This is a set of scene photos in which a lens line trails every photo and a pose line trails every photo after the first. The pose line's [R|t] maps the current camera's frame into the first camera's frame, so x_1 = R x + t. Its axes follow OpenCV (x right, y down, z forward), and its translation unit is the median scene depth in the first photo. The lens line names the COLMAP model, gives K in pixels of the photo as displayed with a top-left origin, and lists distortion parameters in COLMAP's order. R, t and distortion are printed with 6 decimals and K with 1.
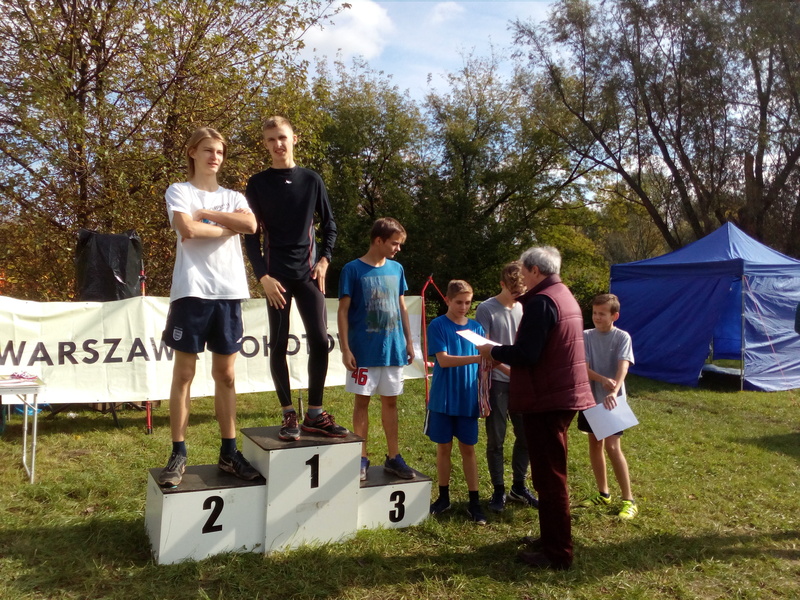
lens RADIAL K [[682.8, 0, 403.5], [0, 682.8, 319.4], [0, 0, 1]] dist [0.023867, -0.095629]
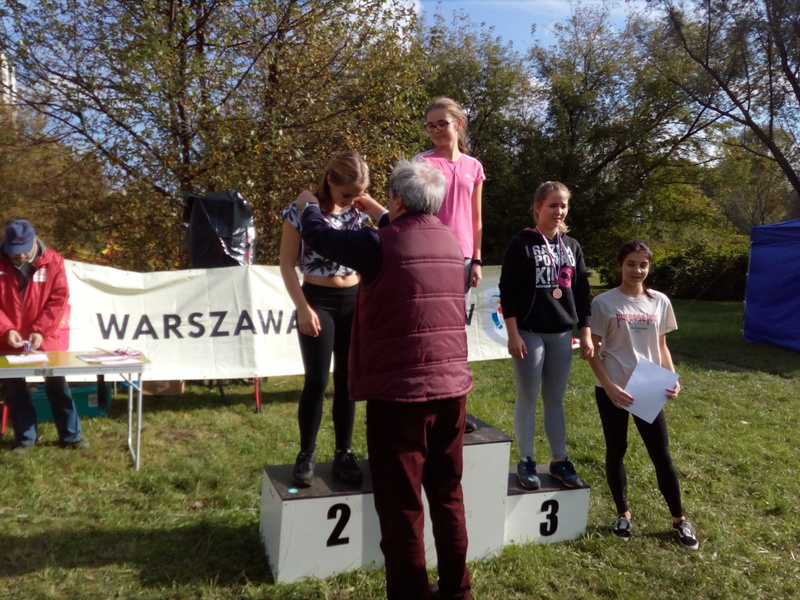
lens RADIAL K [[676.0, 0, 395.6], [0, 676.0, 319.6], [0, 0, 1]] dist [0.014536, -0.093427]
pose [[0.990187, 0.007616, -0.139541, -0.058036], [-0.000414, 0.998669, 0.051571, -0.007263], [0.139748, -0.051007, 0.988873, 0.121197]]
